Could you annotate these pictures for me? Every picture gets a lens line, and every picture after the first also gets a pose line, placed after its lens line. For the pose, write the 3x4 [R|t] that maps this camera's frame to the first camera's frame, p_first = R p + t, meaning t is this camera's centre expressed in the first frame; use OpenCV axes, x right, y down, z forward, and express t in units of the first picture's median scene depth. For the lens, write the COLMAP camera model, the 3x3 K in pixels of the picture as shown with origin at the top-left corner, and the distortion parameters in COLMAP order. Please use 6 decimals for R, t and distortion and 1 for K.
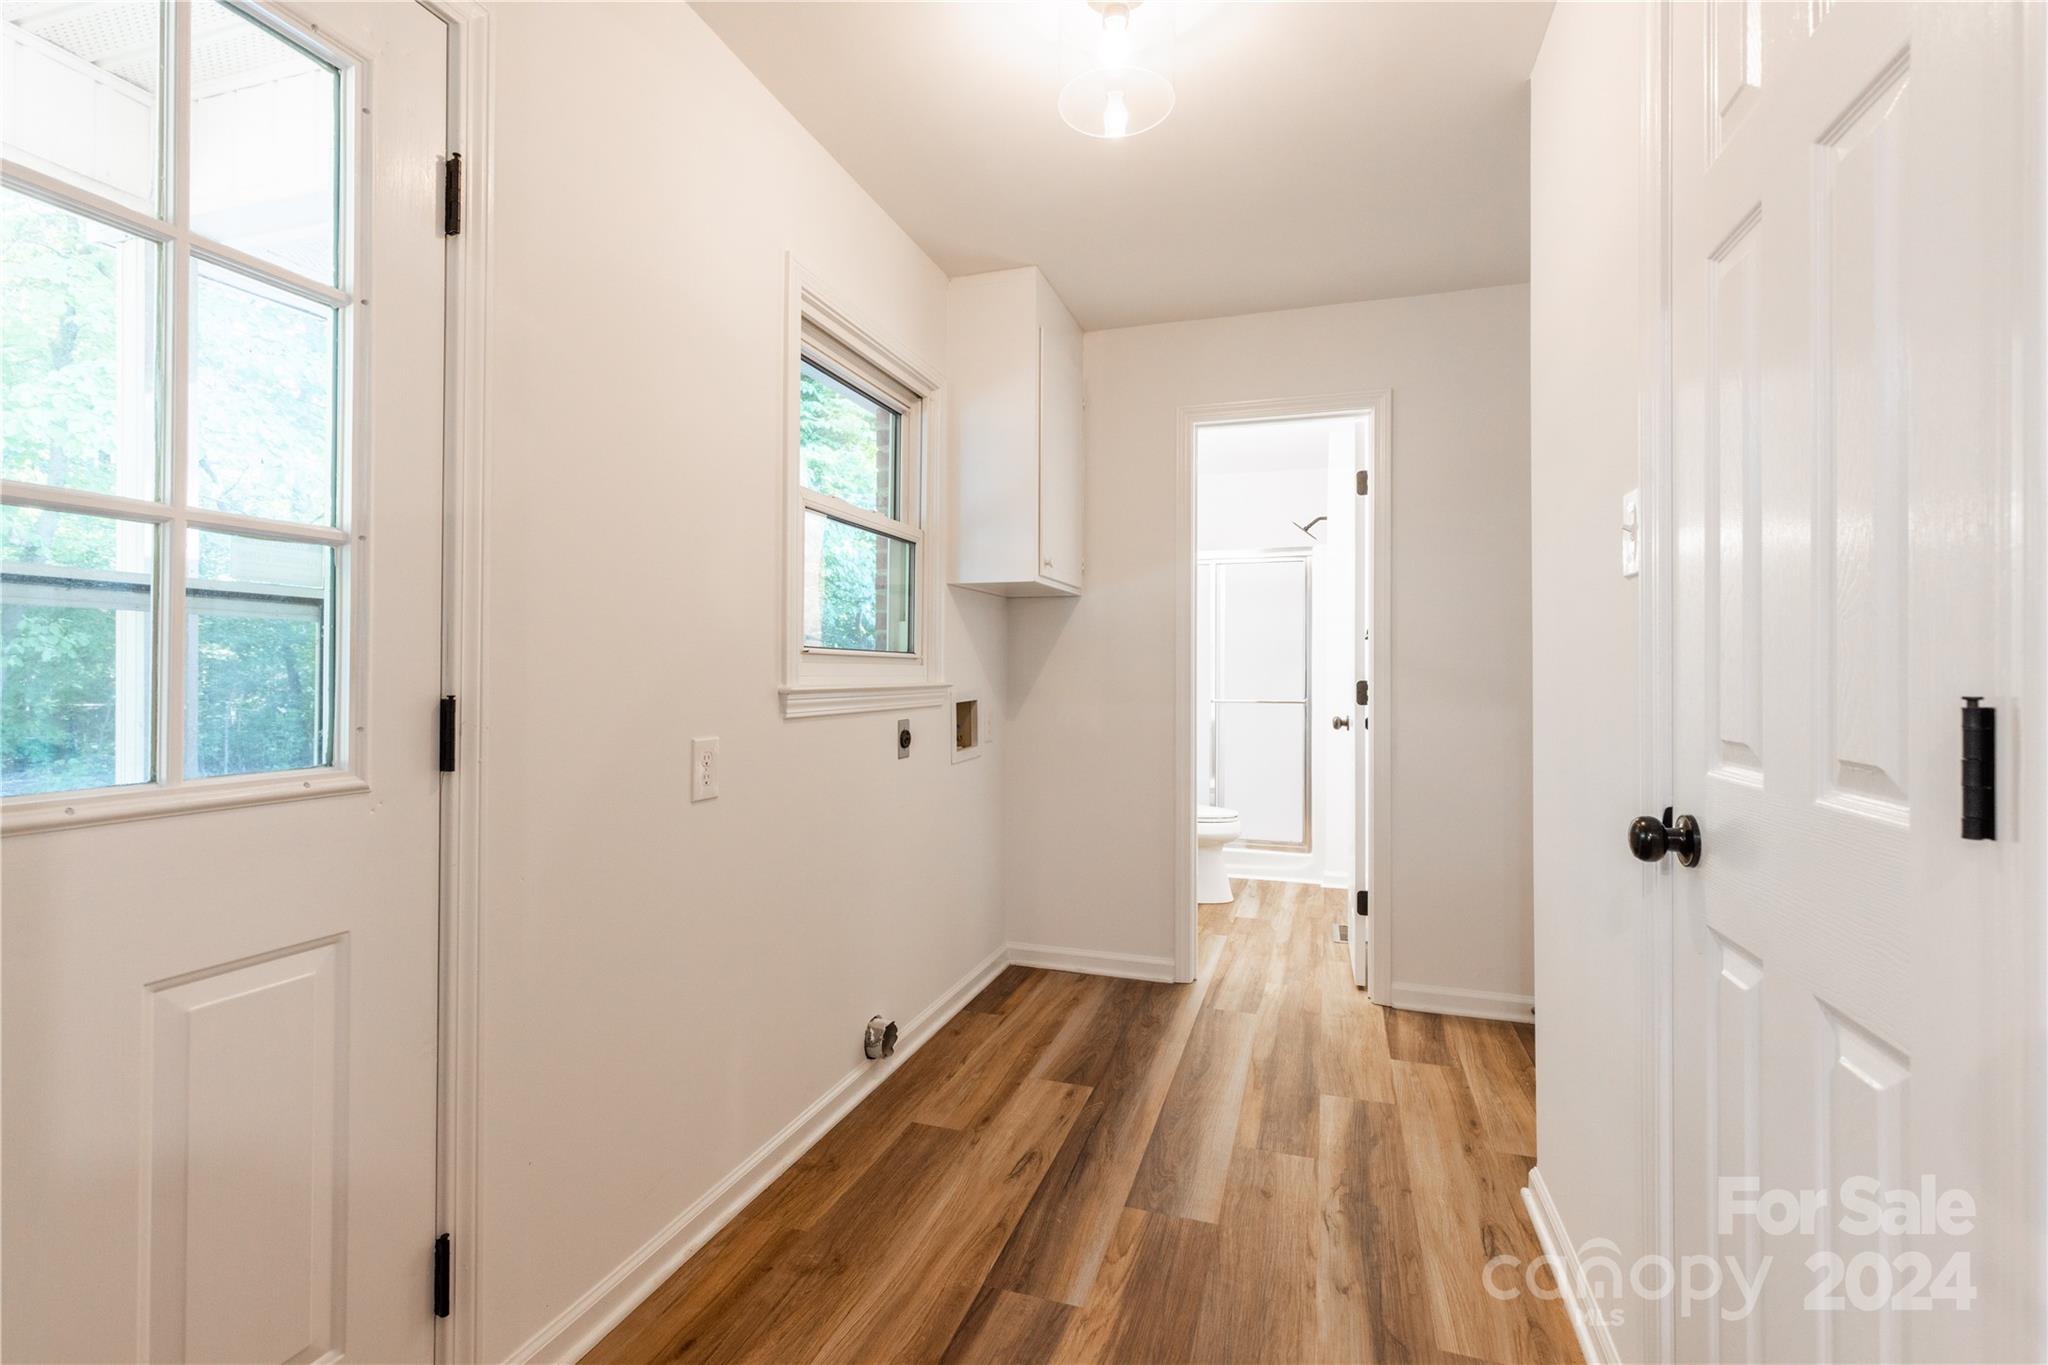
lens RADIAL K [[916.6, 0, 1013.6], [0, 916.6, 664.2], [0, 0, 1]] dist [0.002389, -0.000214]
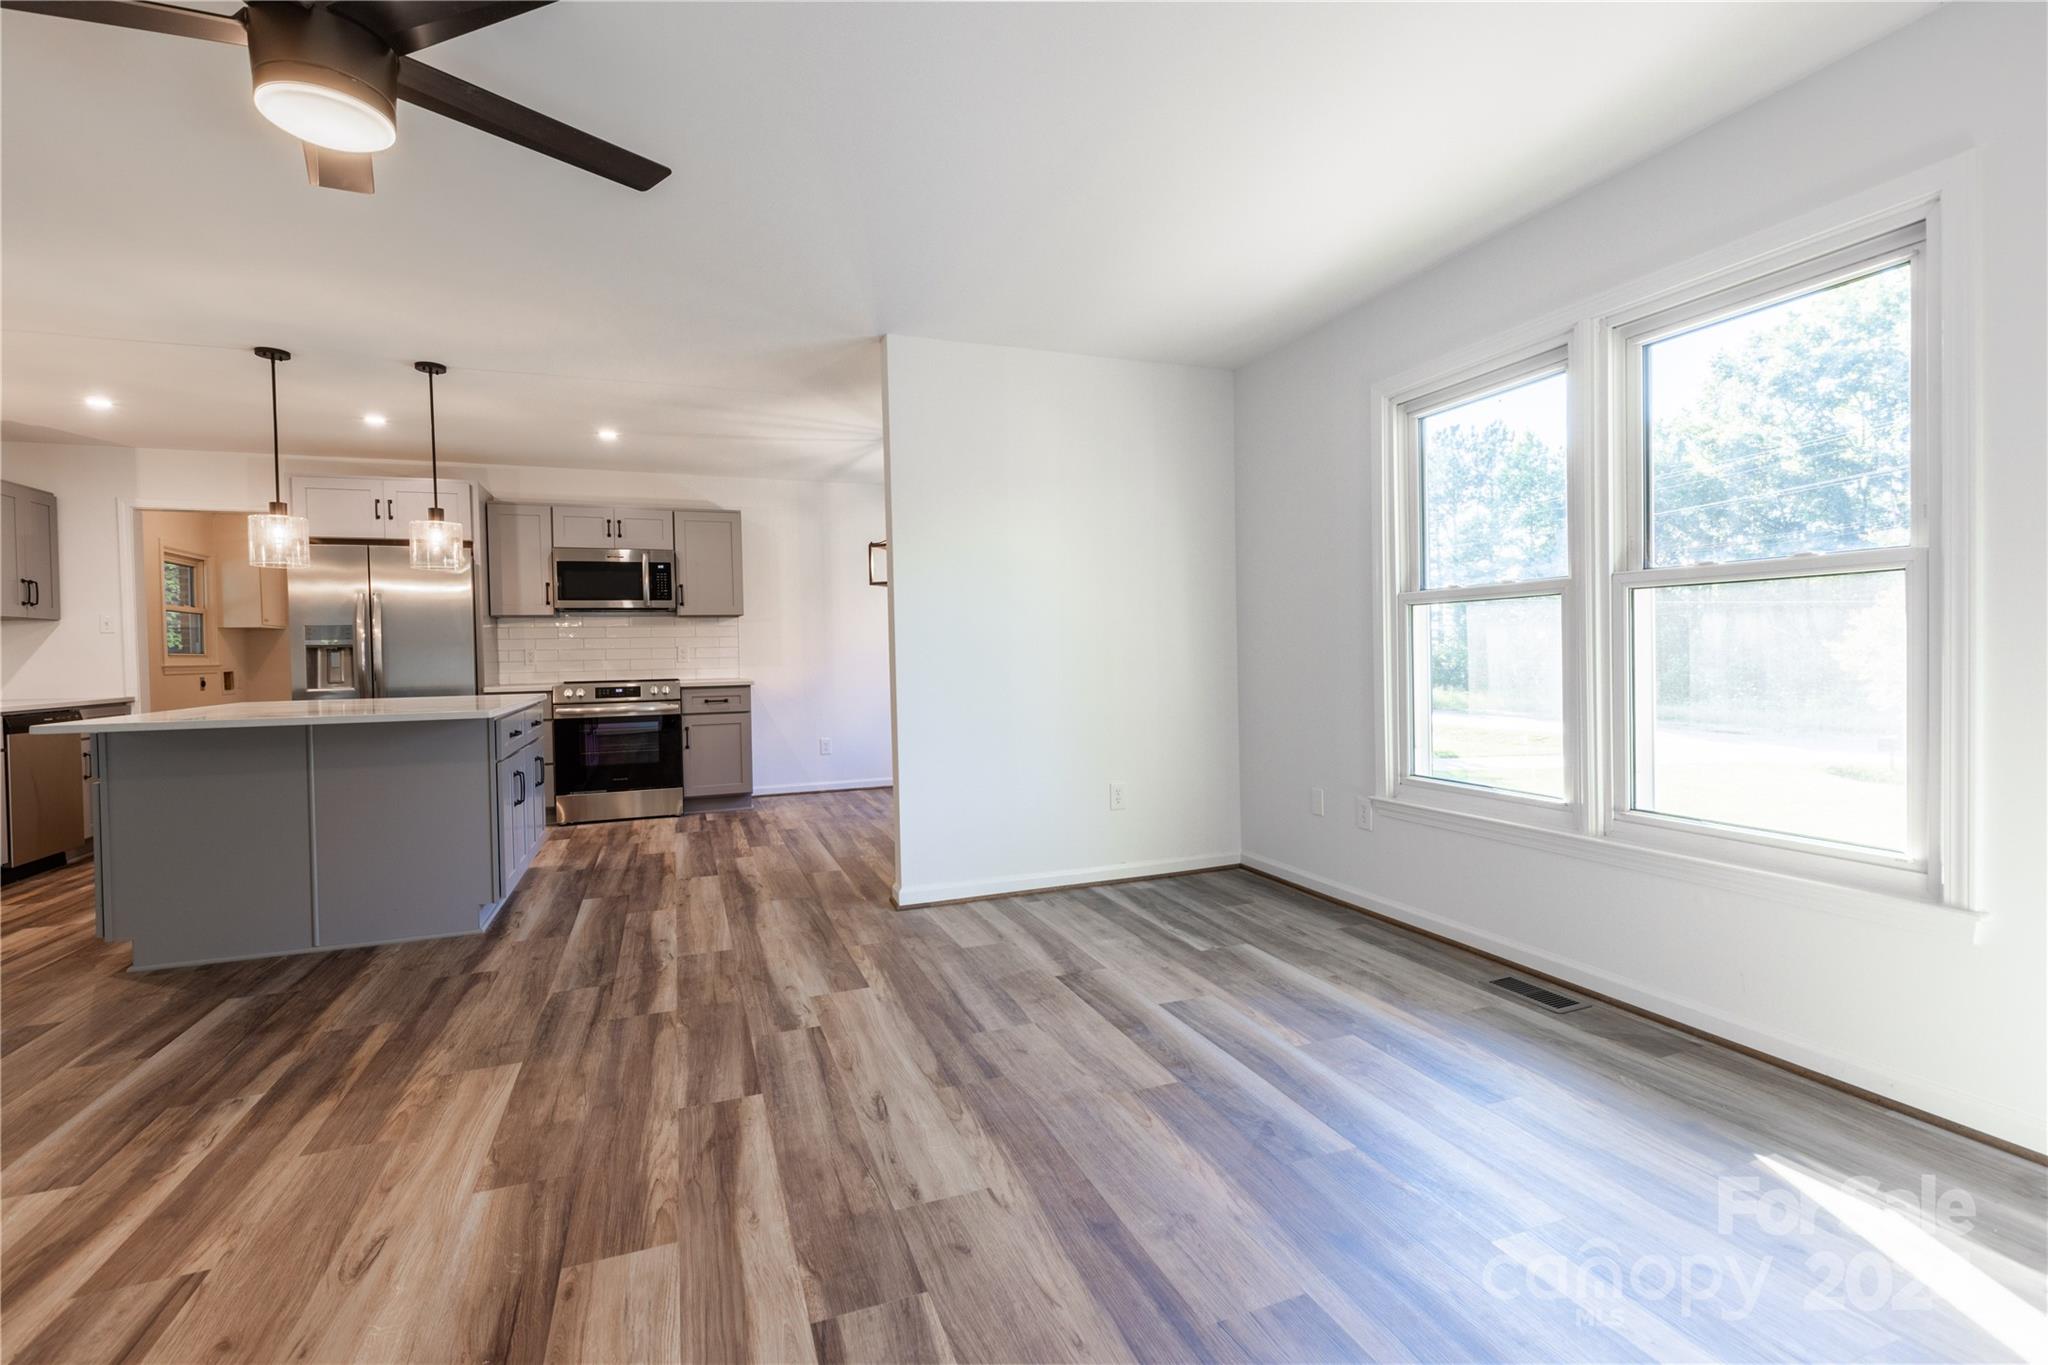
lens RADIAL K [[916.6, 0, 1035.0], [0, 916.6, 670.6], [0, 0, 1]] dist [0.002389, -0.000214]
pose [[0.766121, -0.038413, 0.641547, 0.030976], [0.021438, 0.999184, 0.034226, -0.000748], [-0.642339, -0.012468, 0.766319, -2.430888]]
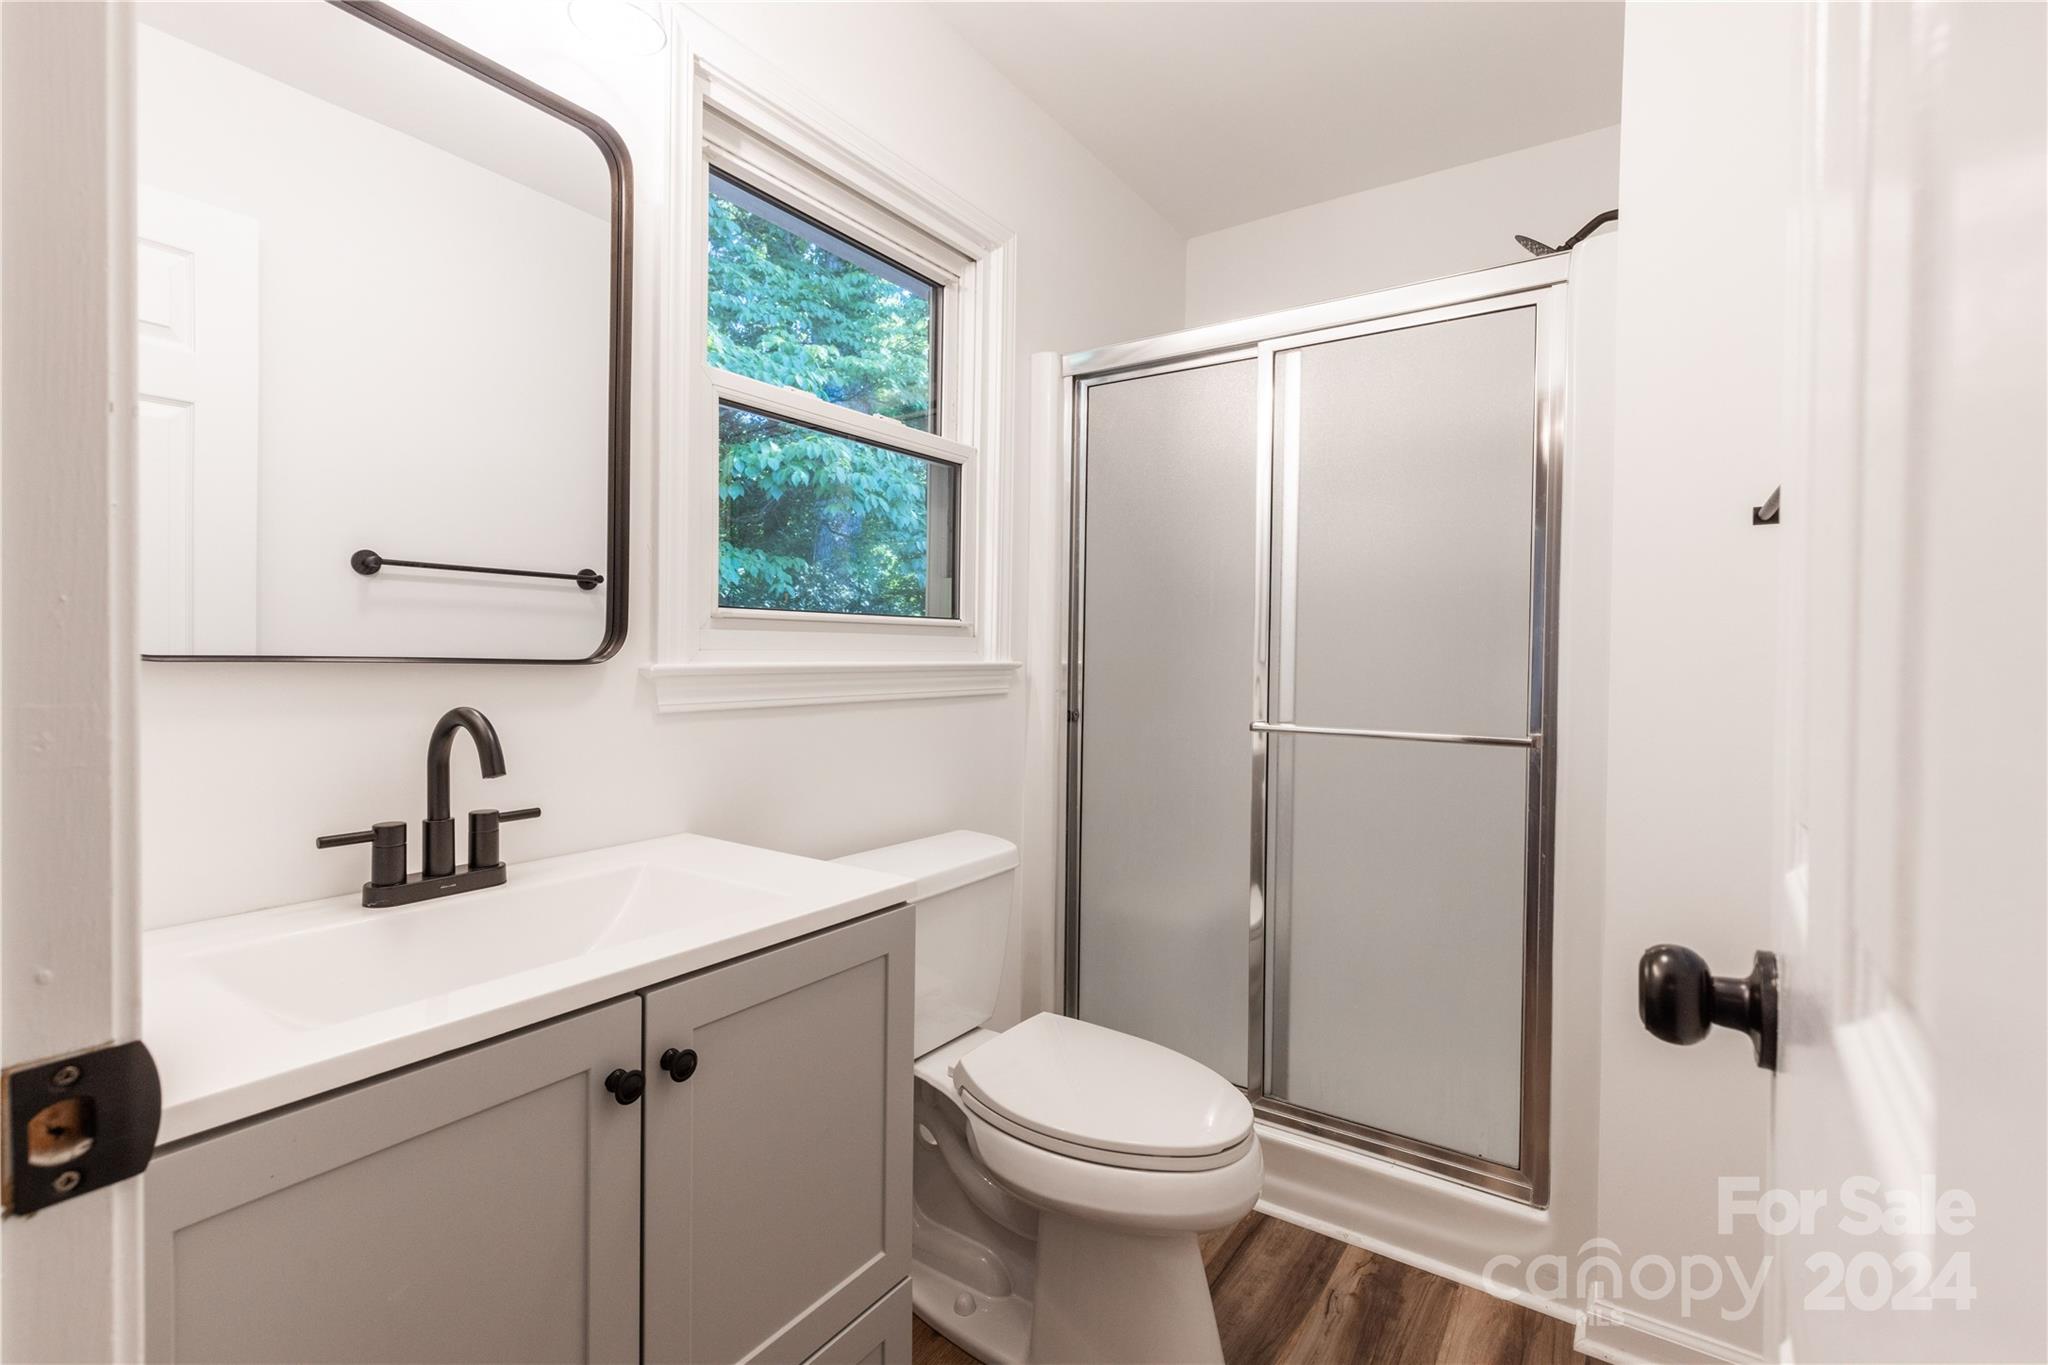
lens RADIAL K [[916.6, 0, 989.2], [0, 916.6, 675.2], [0, 0, 1]] dist [0.002389, -0.000214]
pose [[0.962449, 0.001057, -0.271459, 0.342884], [0.010667, 0.999073, 0.041709, 0.005370], [0.271251, -0.043038, 0.961546, 0.992814]]
